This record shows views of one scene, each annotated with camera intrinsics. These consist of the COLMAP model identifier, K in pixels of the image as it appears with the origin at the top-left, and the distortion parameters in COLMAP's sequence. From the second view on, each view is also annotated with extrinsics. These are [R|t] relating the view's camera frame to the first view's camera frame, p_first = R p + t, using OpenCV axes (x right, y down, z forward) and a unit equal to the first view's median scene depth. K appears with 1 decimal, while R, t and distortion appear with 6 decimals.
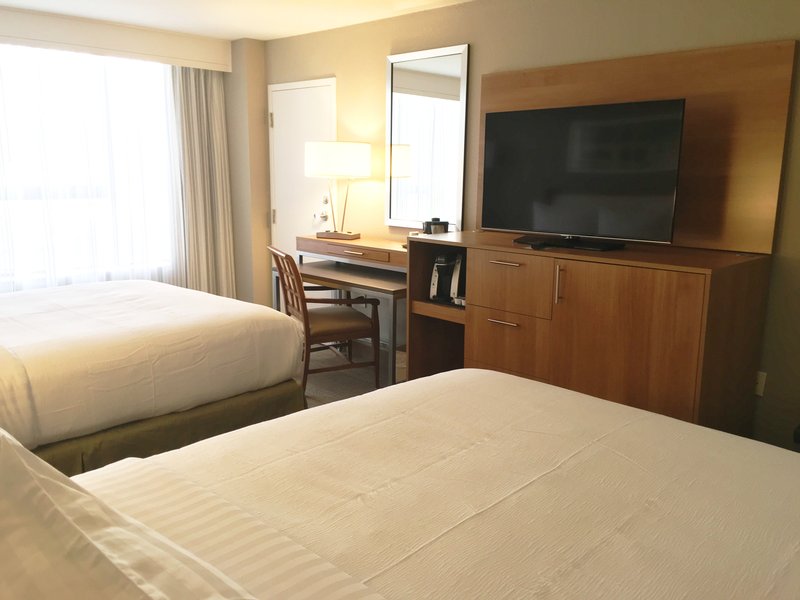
lens RADIAL K [[670.7, 0, 400.4], [0, 670.7, 306.1], [0, 0, 1]] dist [0.008975, -0.004996]
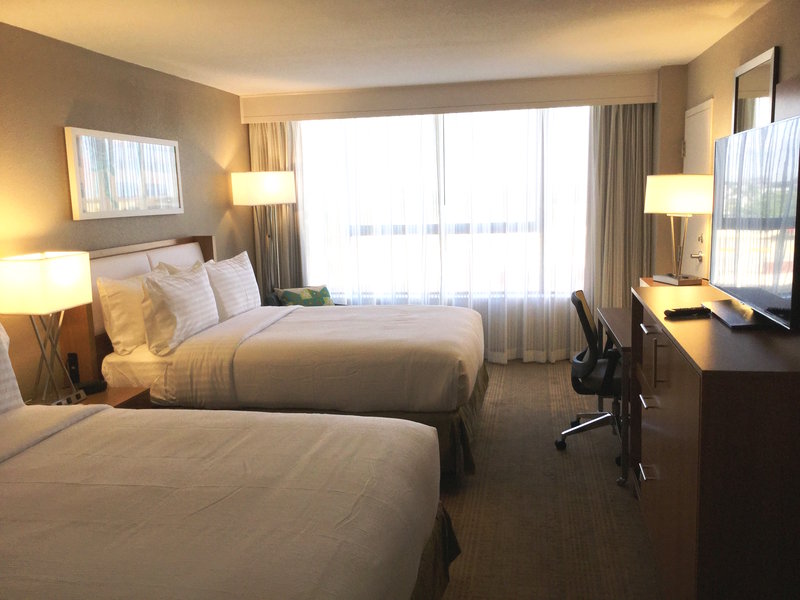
lens RADIAL K [[717.9, 0, 401.7], [0, 717.9, 295.4], [0, 0, 1]] dist [-0.021580, -0.044586]
pose [[0.550953, 0.088509, -0.829829, 0.429479], [-0.128649, 0.991482, 0.020336, -0.052289], [0.824560, 0.095552, 0.557647, 0.167639]]
